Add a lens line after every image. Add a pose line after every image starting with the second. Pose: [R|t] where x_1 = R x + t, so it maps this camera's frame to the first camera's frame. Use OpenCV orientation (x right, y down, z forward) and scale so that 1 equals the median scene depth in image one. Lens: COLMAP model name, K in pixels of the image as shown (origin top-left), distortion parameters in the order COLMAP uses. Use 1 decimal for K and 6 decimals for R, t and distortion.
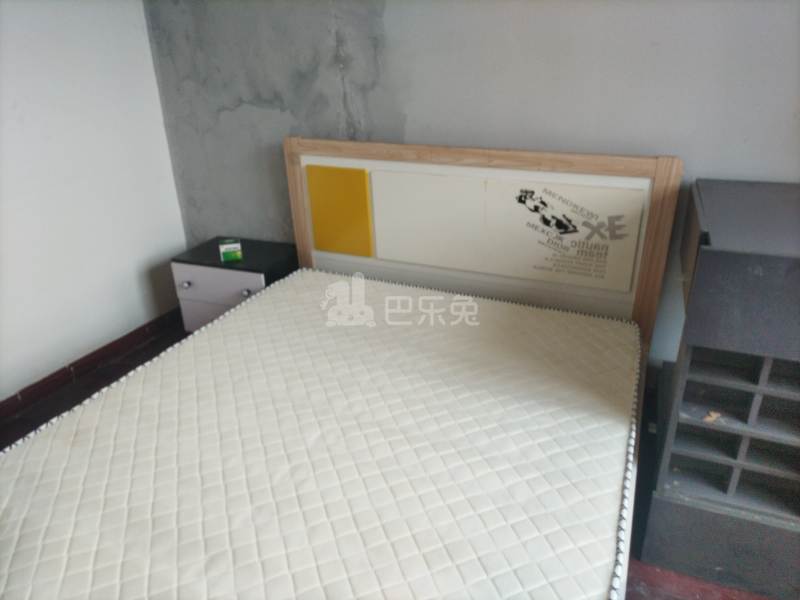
lens RADIAL K [[606.7, 0, 400.0], [0, 606.7, 300.0], [0, 0, 1]] dist [0.001225, -0.030343]
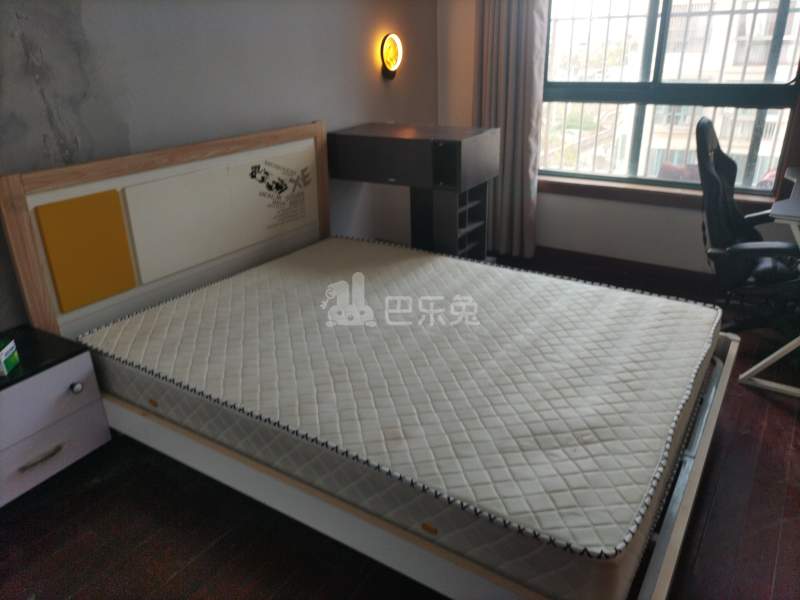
lens RADIAL K [[606.7, 0, 400.0], [0, 606.7, 300.0], [0, 0, 1]] dist [0.001225, -0.030343]
pose [[0.143912, -0.366927, 0.919051, -0.962362], [0.415413, 0.865327, 0.280430, -0.167676], [-0.898177, 0.341428, 0.276957, 0.487682]]
